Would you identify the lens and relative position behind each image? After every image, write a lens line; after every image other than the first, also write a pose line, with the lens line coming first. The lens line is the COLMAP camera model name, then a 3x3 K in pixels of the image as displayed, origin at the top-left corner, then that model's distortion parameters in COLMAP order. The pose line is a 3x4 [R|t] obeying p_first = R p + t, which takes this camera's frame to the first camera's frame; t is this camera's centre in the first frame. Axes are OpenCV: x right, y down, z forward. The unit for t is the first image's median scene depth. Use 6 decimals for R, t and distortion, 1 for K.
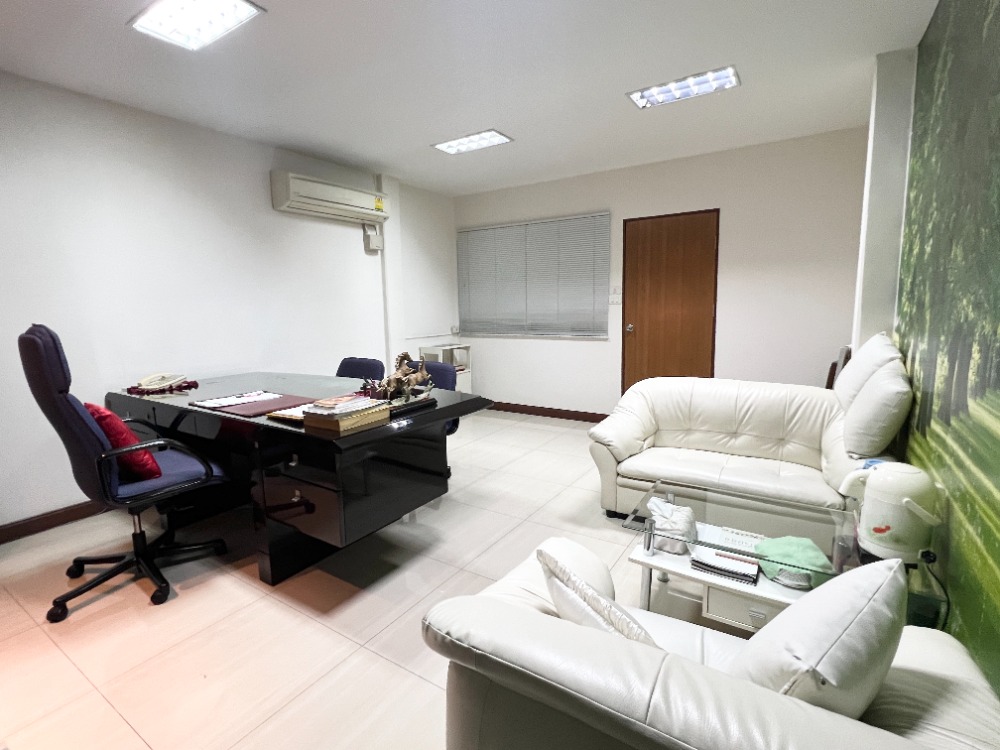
lens RADIAL K [[476.7, 0, 500.4], [0, 476.7, 370.4], [0, 0, 1]] dist [0.004435, 0.001046]
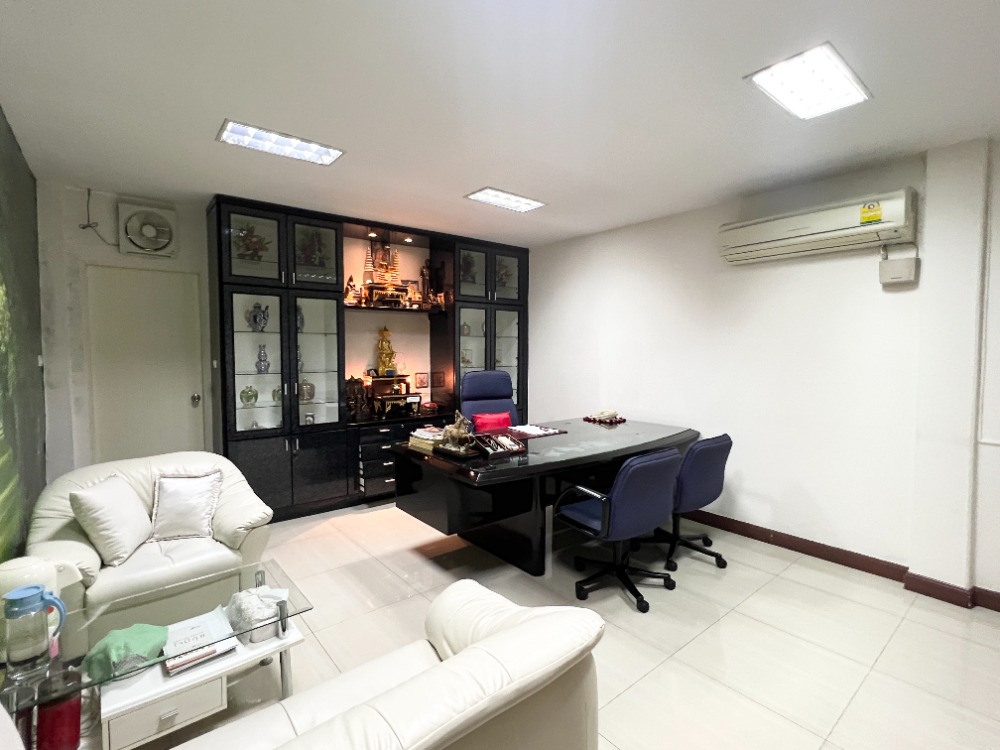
lens RADIAL K [[476.7, 0, 499.4], [0, 476.7, 374.6], [0, 0, 1]] dist [0.004435, 0.001046]
pose [[-0.303865, 0.058935, -0.950891, 0.560818], [-0.135339, 0.985293, 0.104316, -0.157324], [0.943053, 0.160391, -0.291420, 0.850838]]
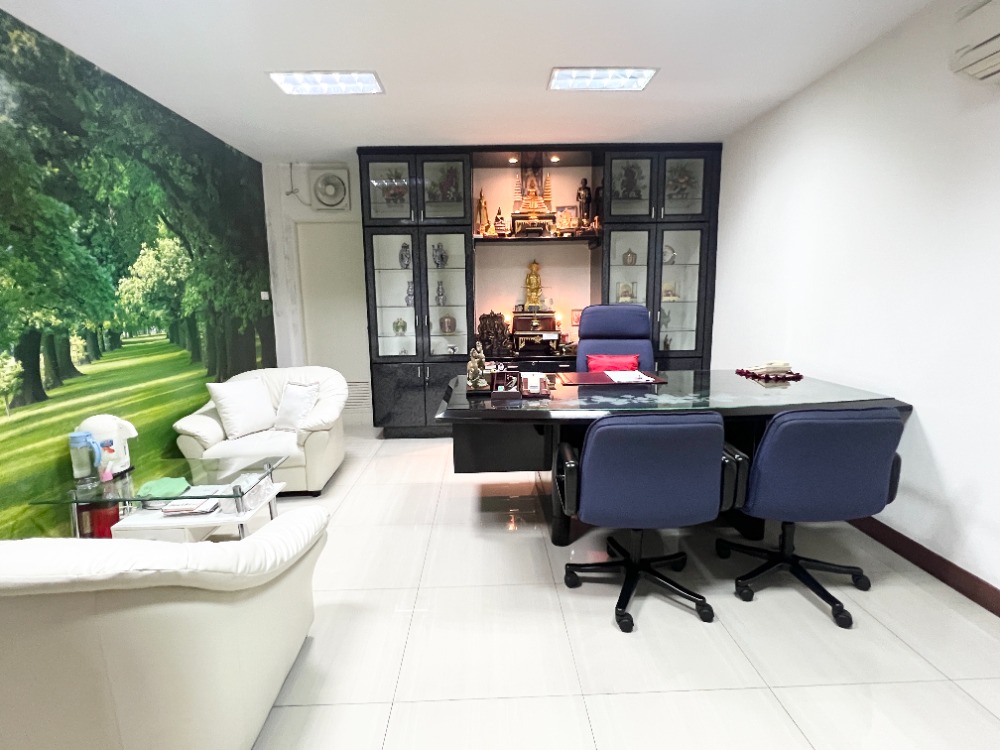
lens RADIAL K [[476.7, 0, 499.5], [0, 476.7, 375.2], [0, 0, 1]] dist [0.004435, 0.001046]
pose [[-0.820327, 0.112360, -0.560748, 0.237220], [-0.059900, 0.958236, 0.279636, -0.160990], [0.568749, 0.262982, -0.779337, 1.128202]]
